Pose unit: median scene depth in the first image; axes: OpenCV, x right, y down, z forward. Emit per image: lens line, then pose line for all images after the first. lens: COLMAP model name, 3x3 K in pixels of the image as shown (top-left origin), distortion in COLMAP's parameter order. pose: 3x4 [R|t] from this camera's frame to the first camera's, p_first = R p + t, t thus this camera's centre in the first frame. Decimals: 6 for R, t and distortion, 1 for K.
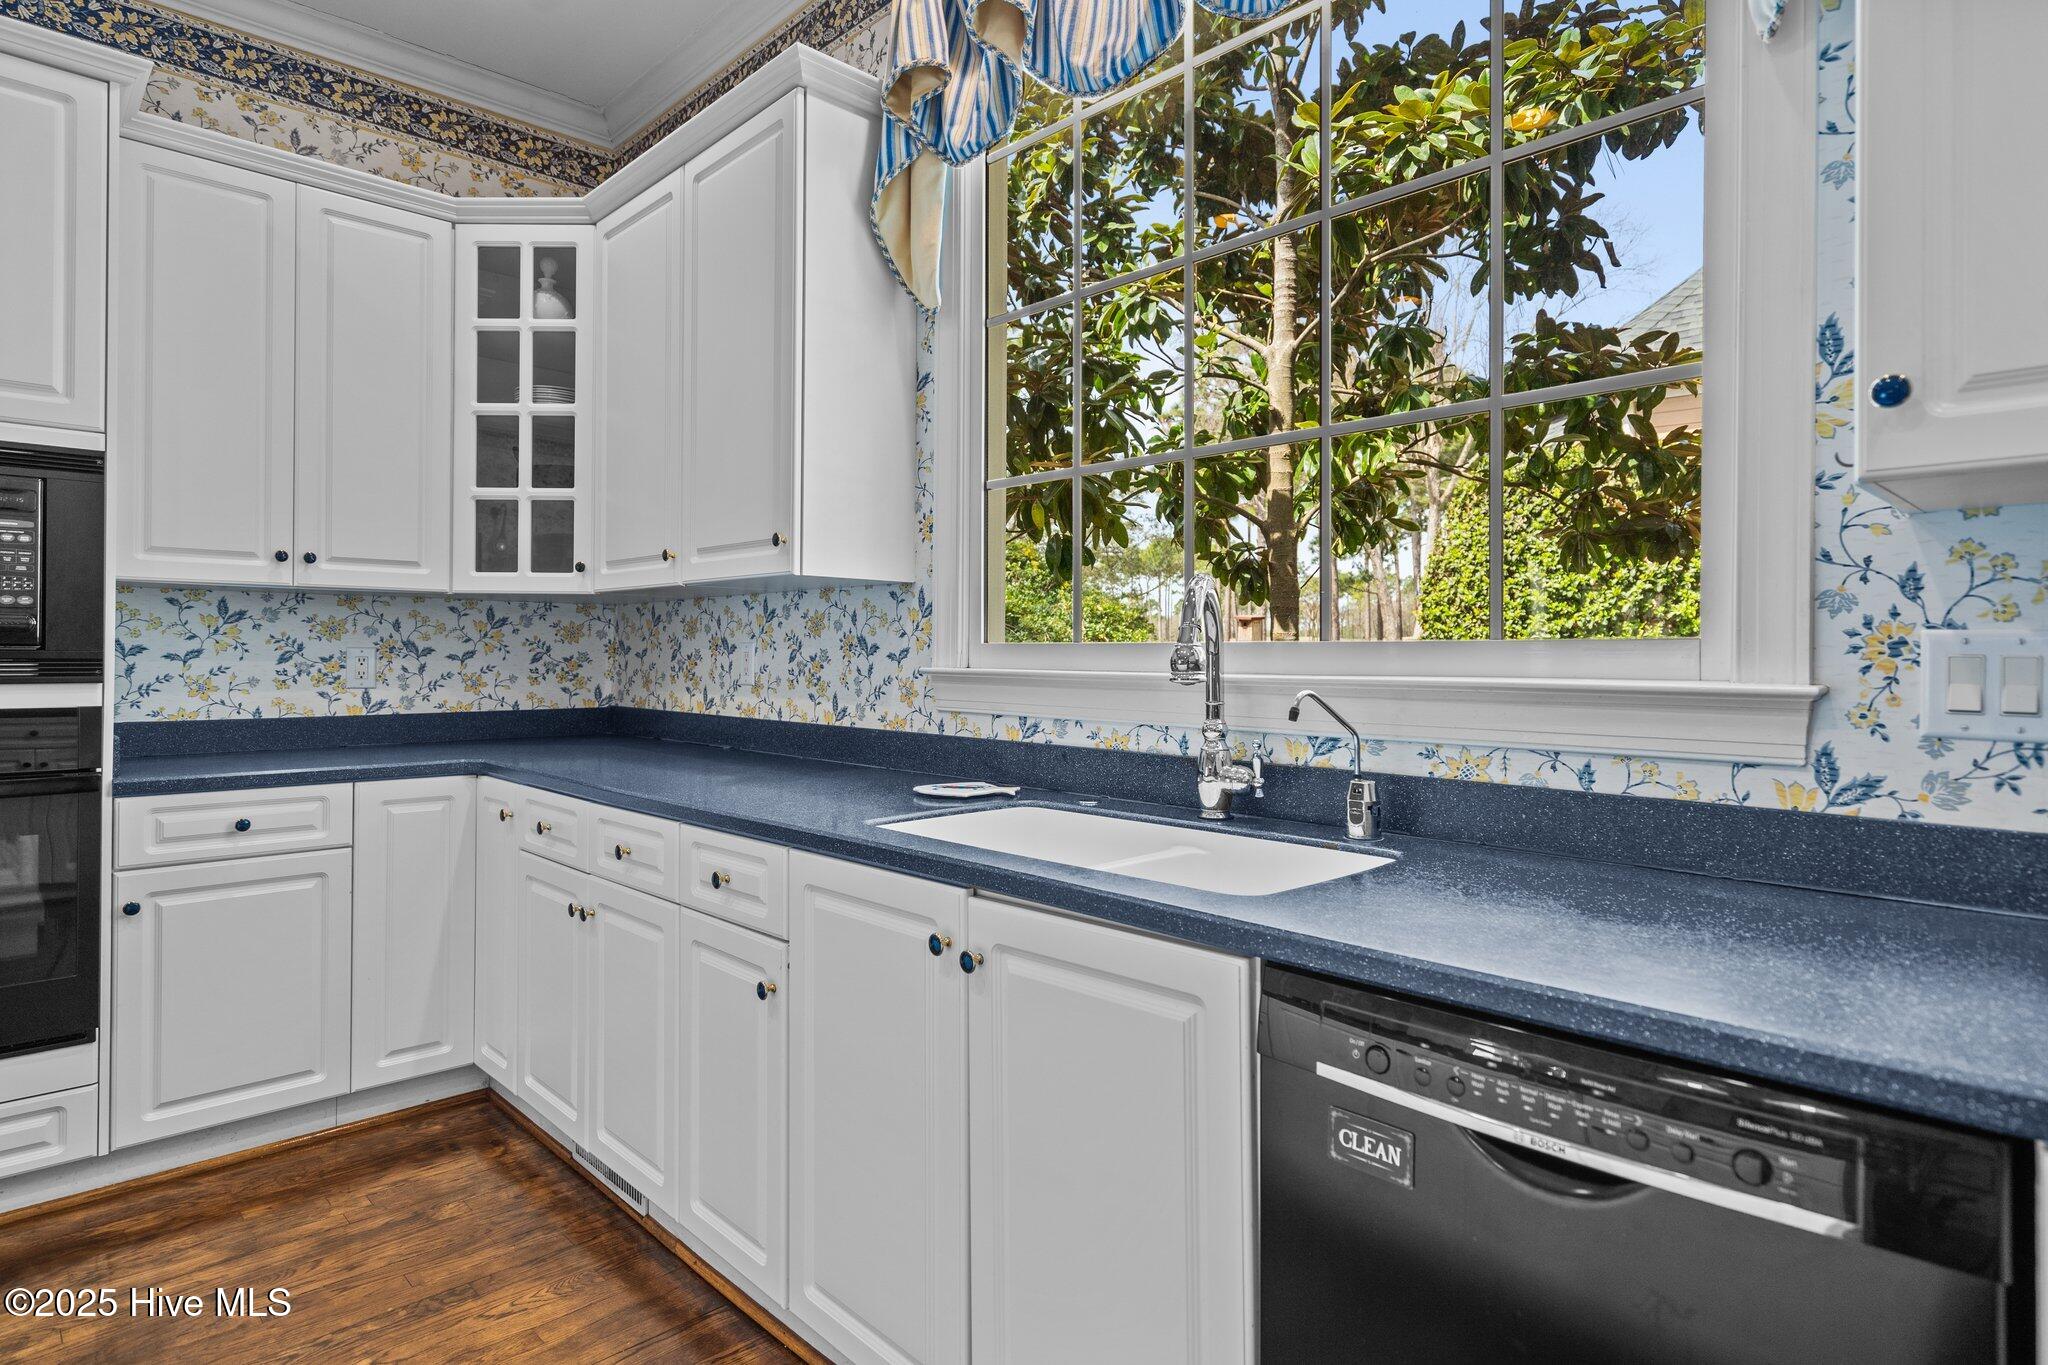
lens RADIAL K [[1098.9, 0, 1020.7], [0, 1098.9, 649.0], [0, 0, 1]] dist [0.006290, -0.000365]
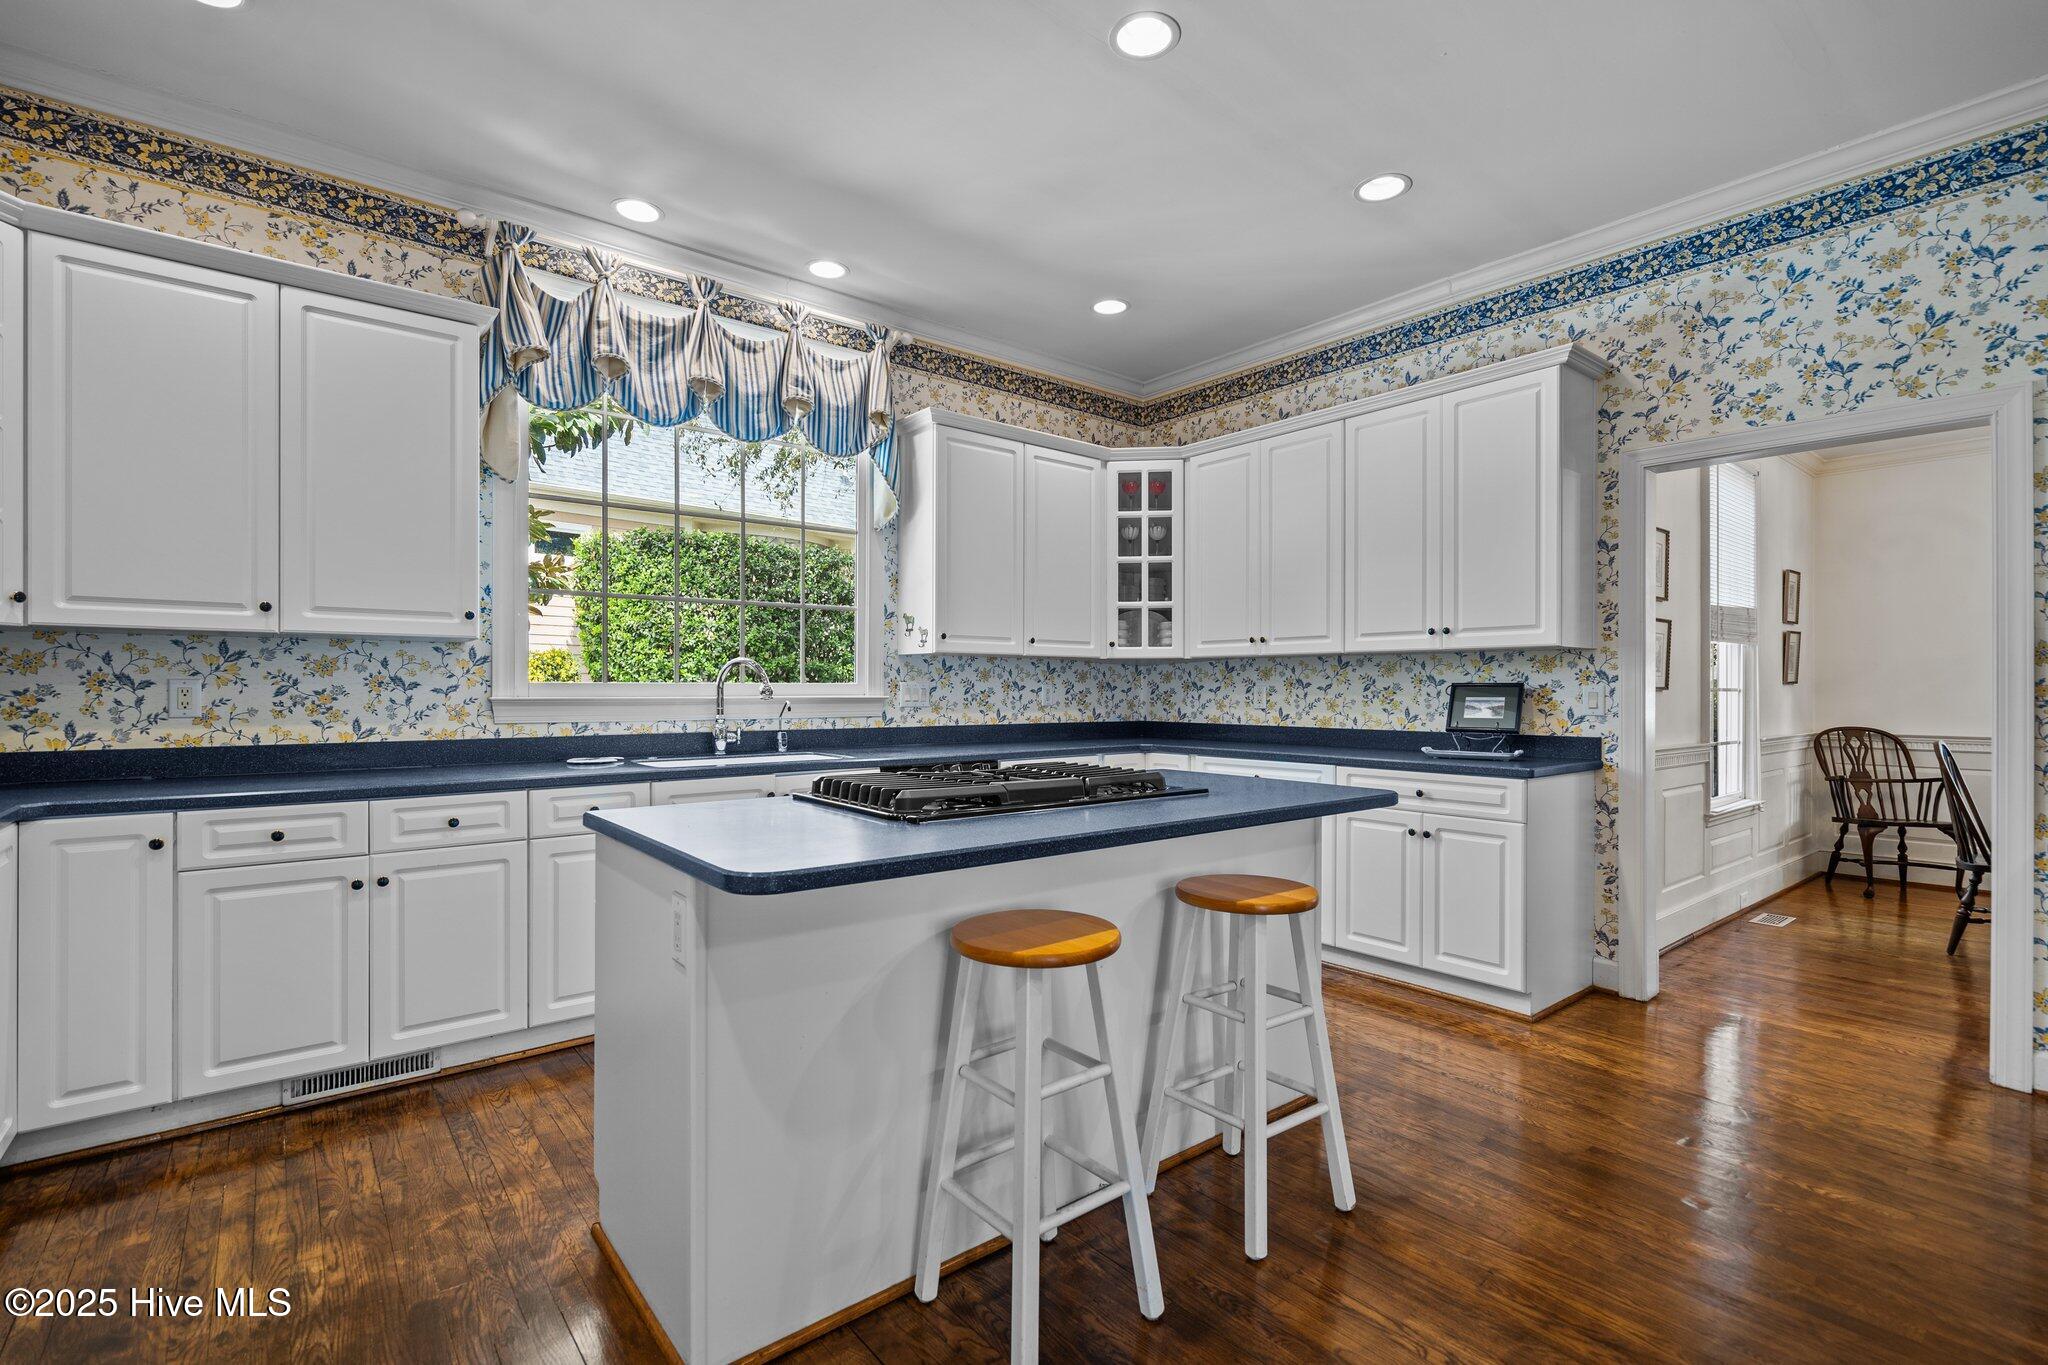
lens RADIAL K [[945.7, 0, 1018.6], [0, 945.7, 683.2], [0, 0, 1]] dist [0.000268, -0.000020]
pose [[0.087643, 0.003261, 0.996147, -1.297009], [-0.004665, 0.999985, -0.002863, -0.002438], [-0.996141, -0.004396, 0.087657, 0.103605]]
